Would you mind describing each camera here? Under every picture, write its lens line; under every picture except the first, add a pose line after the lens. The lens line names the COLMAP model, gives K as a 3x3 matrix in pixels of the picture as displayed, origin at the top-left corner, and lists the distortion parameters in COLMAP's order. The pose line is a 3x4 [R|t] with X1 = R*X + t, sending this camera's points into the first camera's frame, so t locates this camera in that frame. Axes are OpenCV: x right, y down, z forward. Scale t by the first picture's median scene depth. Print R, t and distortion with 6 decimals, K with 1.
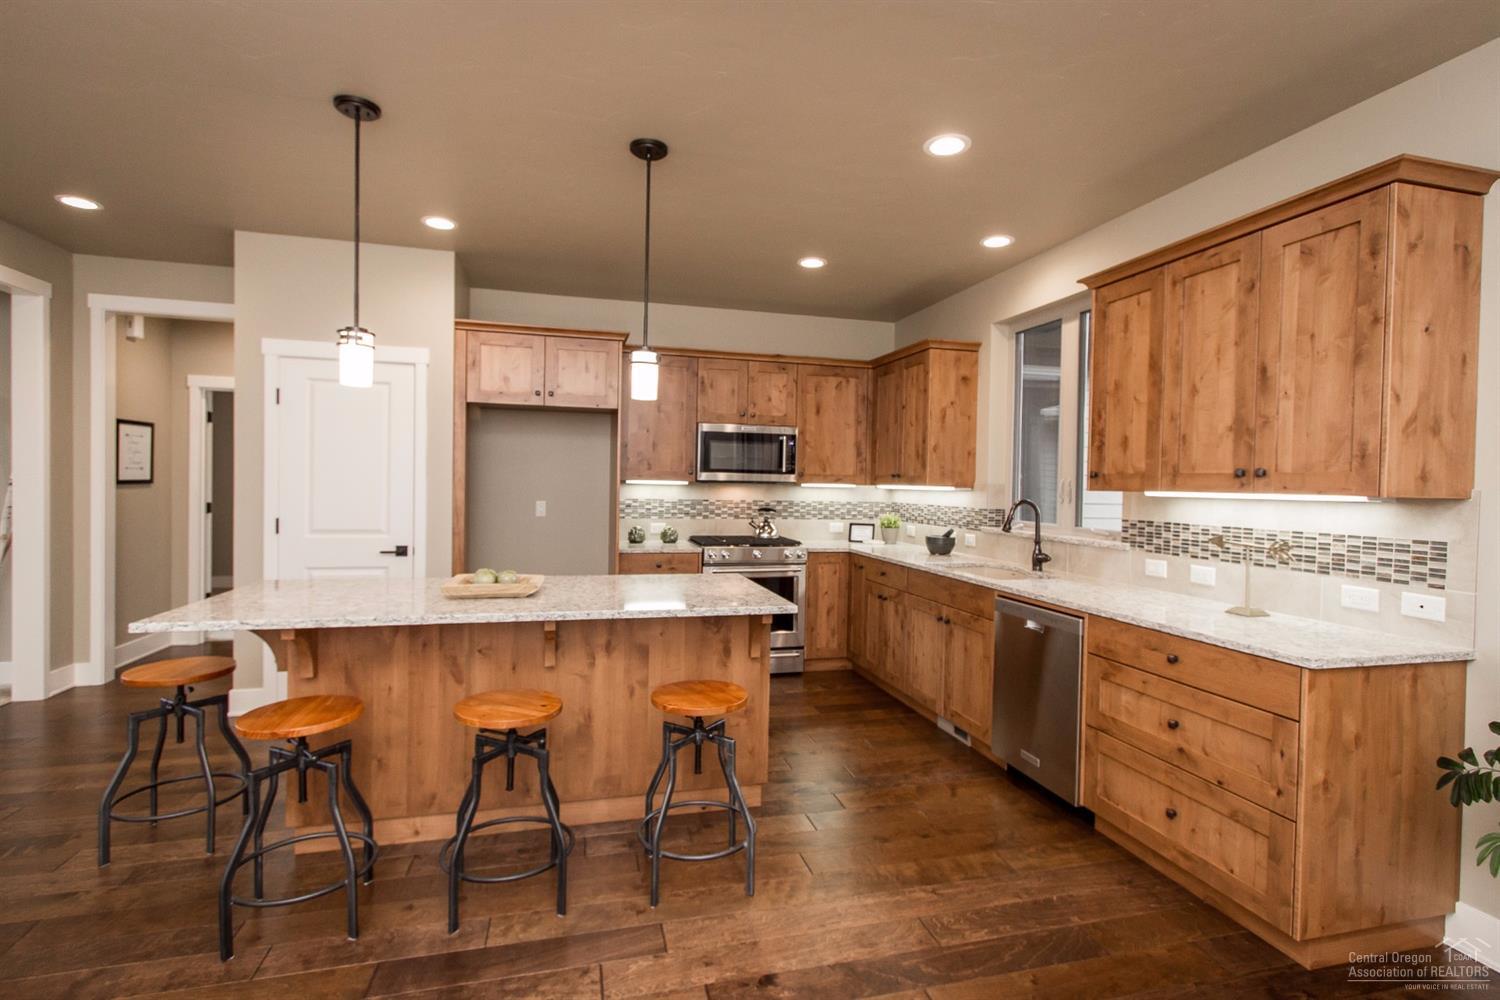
lens RADIAL K [[702.8, 0, 757.3], [0, 702.8, 494.9], [0, 0, 1]] dist [0.012660, -0.000688]
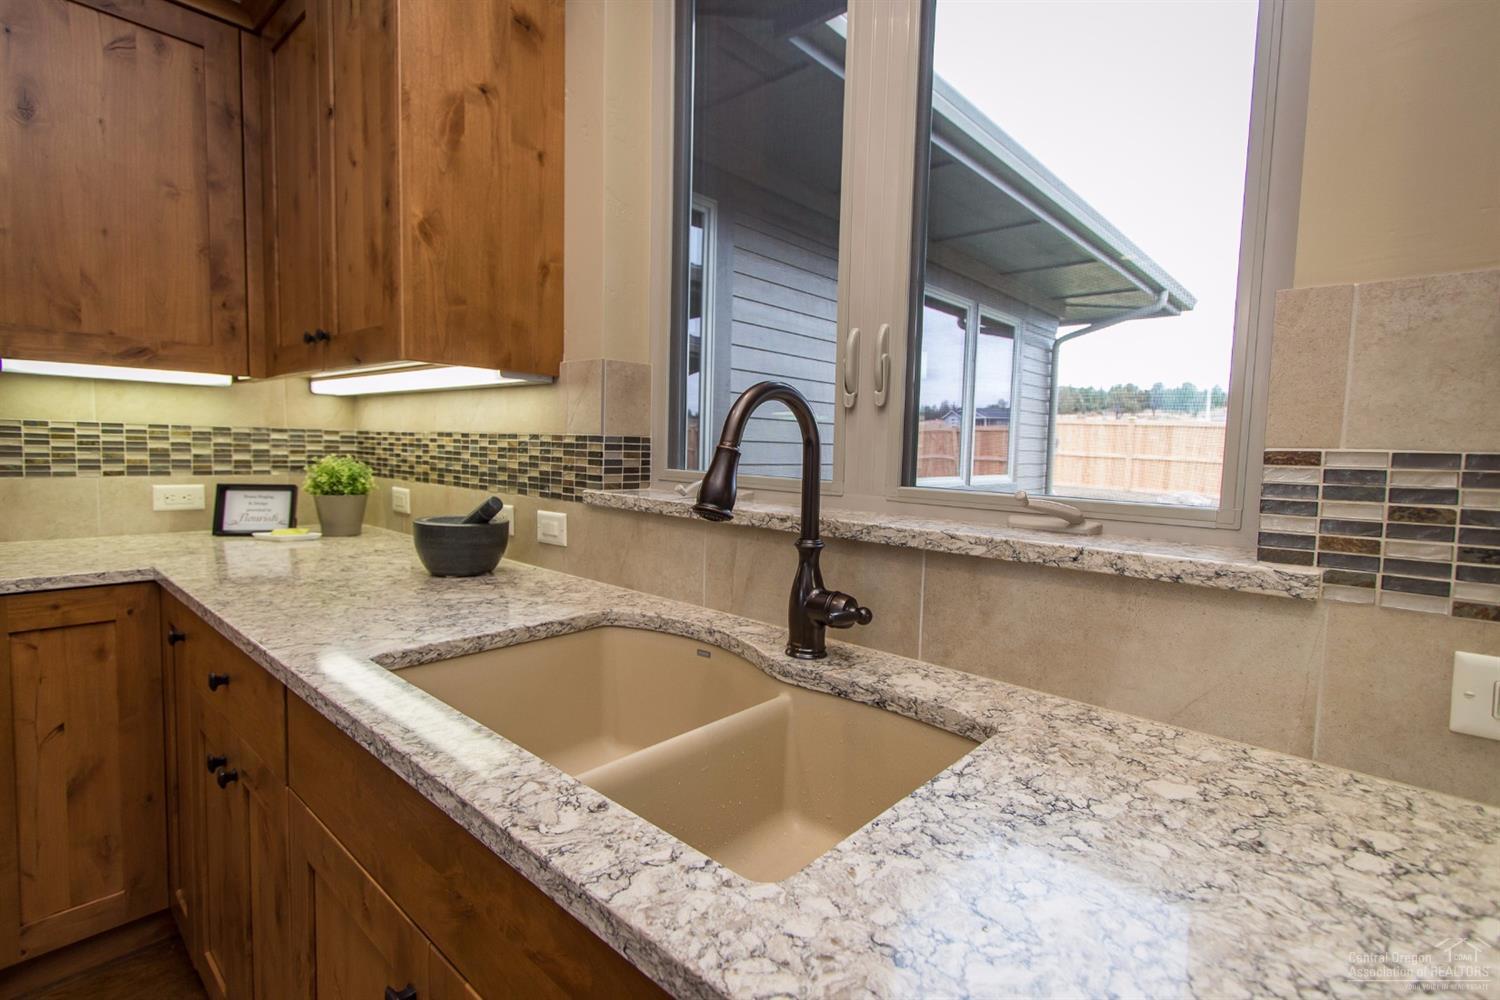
lens RADIAL K [[702.8, 0, 757.5], [0, 702.8, 495.8], [0, 0, 1]] dist [0.012660, -0.000688]
pose [[0.832316, -0.036819, 0.553077, 0.191982], [-0.002493, 0.997533, 0.070159, 0.023287], [-0.554296, -0.059773, 0.830171, 0.643496]]
